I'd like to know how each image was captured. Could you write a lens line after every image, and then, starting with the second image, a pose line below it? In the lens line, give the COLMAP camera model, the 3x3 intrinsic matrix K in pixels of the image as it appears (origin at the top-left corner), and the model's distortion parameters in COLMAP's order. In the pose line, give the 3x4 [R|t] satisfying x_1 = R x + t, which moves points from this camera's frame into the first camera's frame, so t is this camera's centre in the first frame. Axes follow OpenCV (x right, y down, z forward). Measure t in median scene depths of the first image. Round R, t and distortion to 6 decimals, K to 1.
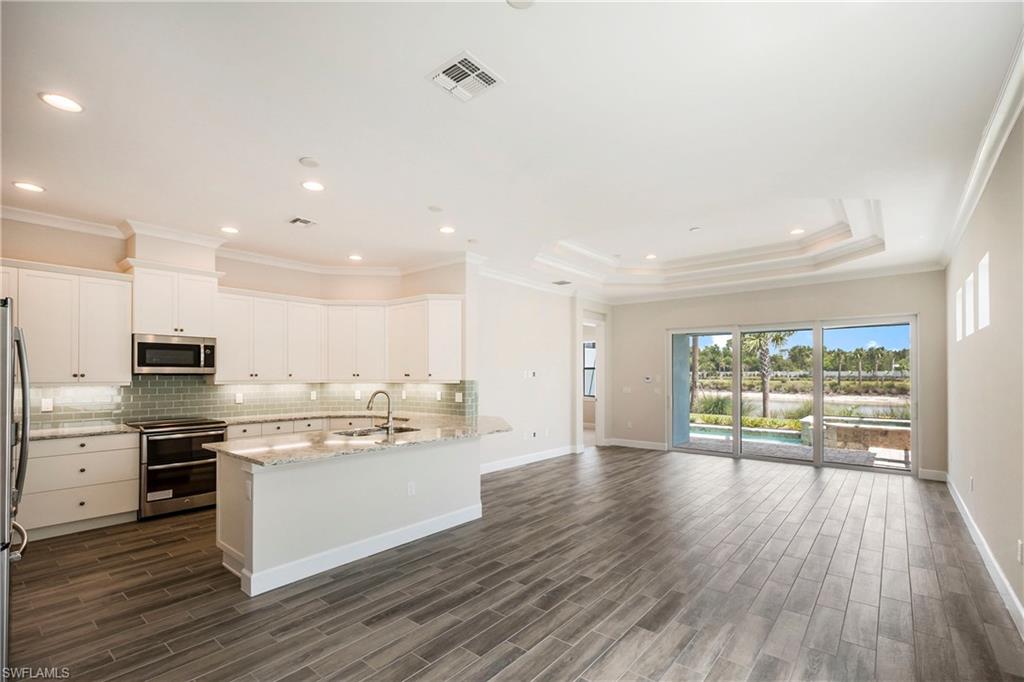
lens RADIAL K [[457.9, 0, 495.3], [0, 457.9, 373.9], [0, 0, 1]] dist [0.009308, -0.002427]
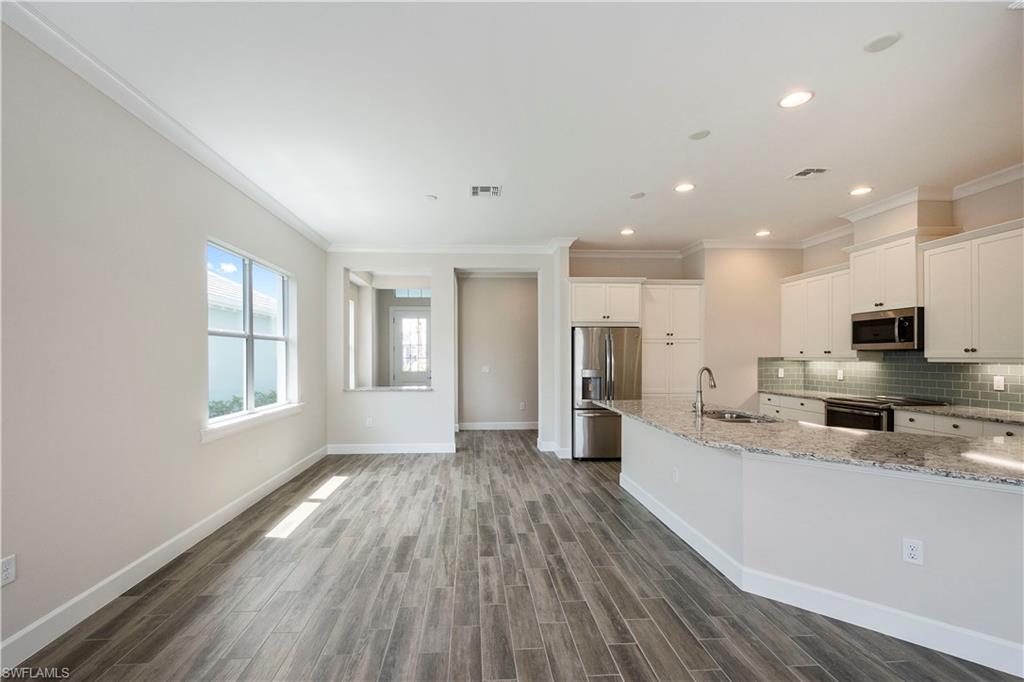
lens RADIAL K [[457.9, 0, 492.6], [0, 457.9, 357.2], [0, 0, 1]] dist [0.009308, -0.002427]
pose [[-0.726337, 0.001921, -0.687336, 0.475952], [0.004441, 0.999988, -0.001898, 0.010846], [0.687325, -0.004430, -0.726337, 0.947504]]
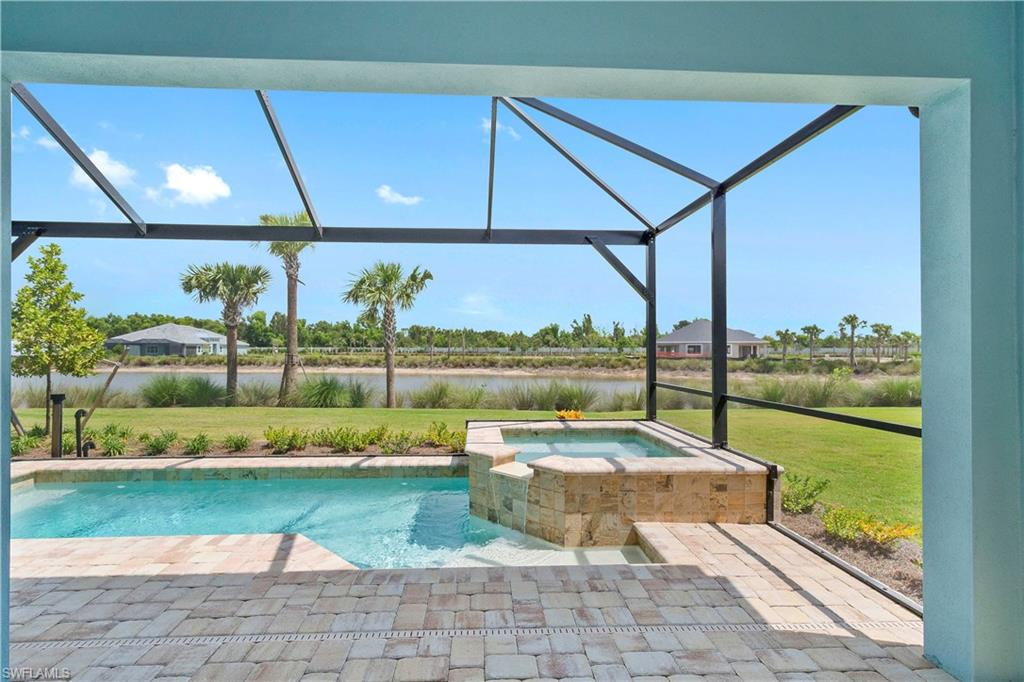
lens RADIAL K [[457.9, 0, 489.0], [0, 457.9, 351.9], [0, 0, 1]] dist [0.009308, -0.002427]
pose [[0.736410, 0.000150, 0.676535, 0.810374], [-0.002567, 0.999993, 0.002573, 0.036468], [-0.676530, -0.003632, 0.736406, 1.372250]]
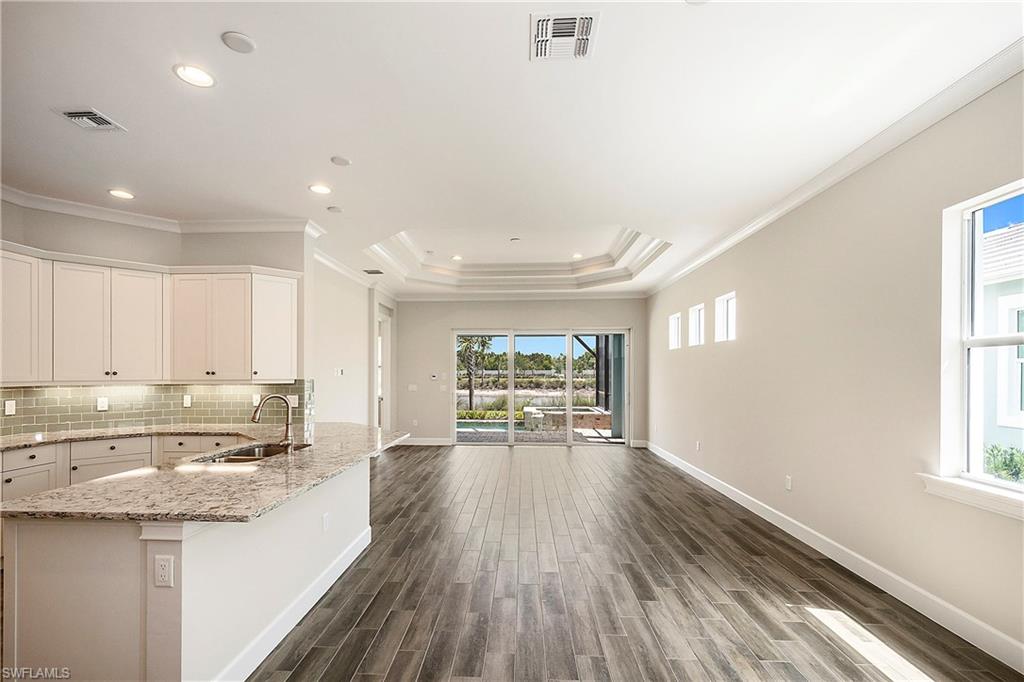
lens RADIAL K [[457.9, 0, 490.5], [0, 457.9, 384.5], [0, 0, 1]] dist [0.009308, -0.002427]
pose [[0.799245, -0.015726, 0.600800, -0.279545], [0.000223, 0.999665, 0.025869, 0.001651], [-0.601006, -0.020541, 0.798981, 0.154197]]
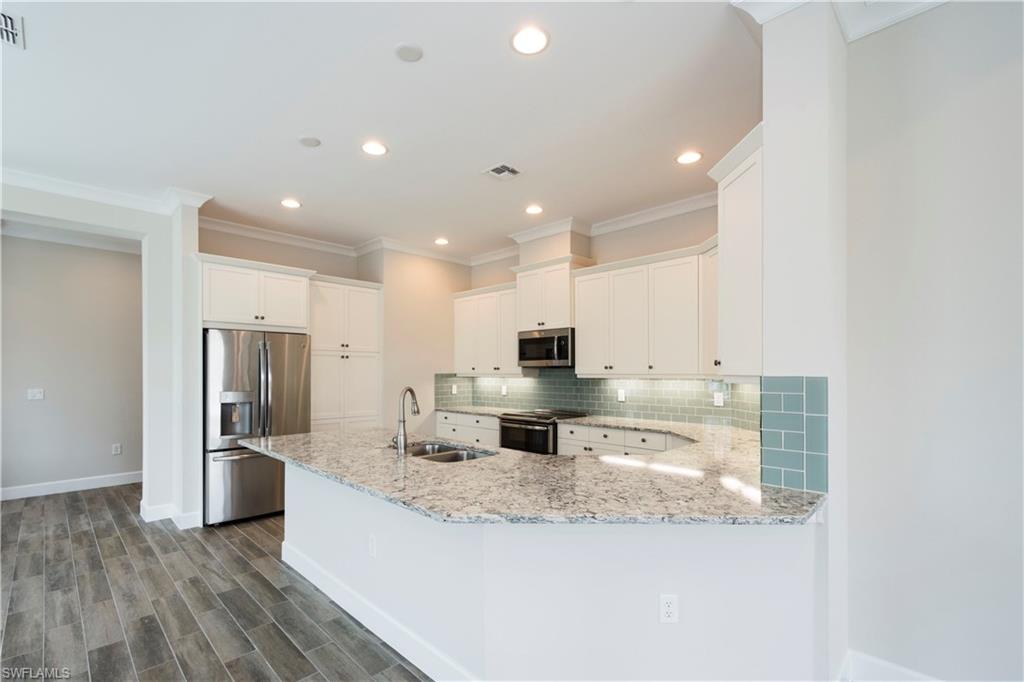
lens RADIAL K [[457.9, 0, 495.7], [0, 457.9, 373.4], [0, 0, 1]] dist [0.009308, -0.002427]
pose [[-0.088927, 0.001790, -0.996037, 0.283297], [0.004645, 0.999988, 0.001382, 0.010447], [0.996027, -0.004504, -0.088934, 0.818459]]
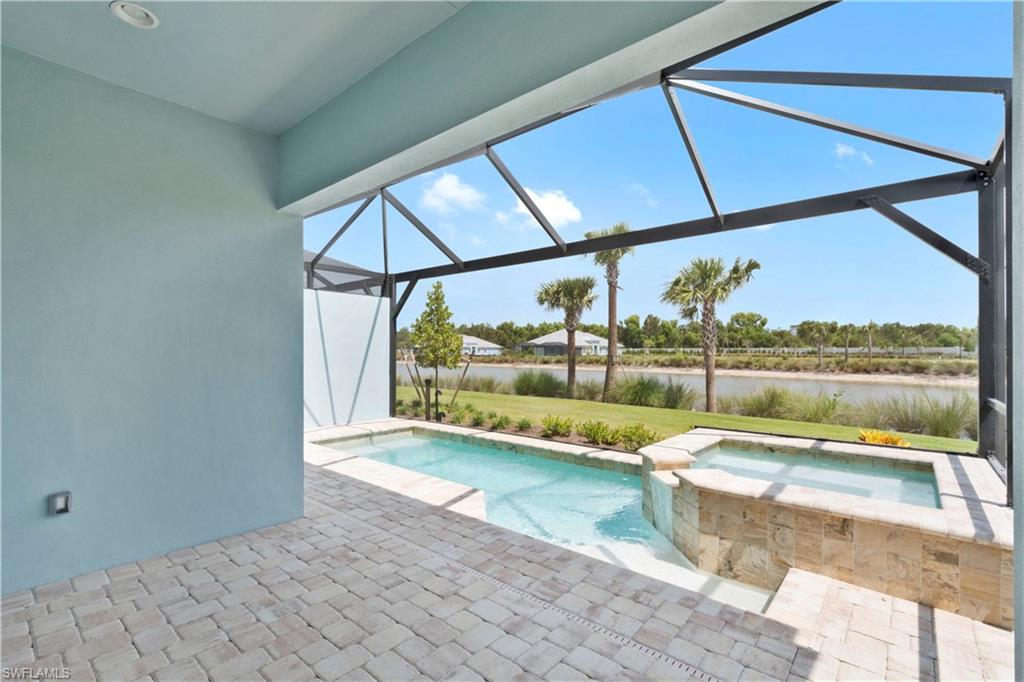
lens RADIAL K [[457.9, 0, 498.7], [0, 457.9, 353.6], [0, 0, 1]] dist [0.009308, -0.002427]
pose [[0.999874, 0.001621, -0.015782, 1.073090], [-0.001524, 0.999980, 0.006155, 0.036550], [0.015791, -0.006131, 0.999857, 1.196283]]
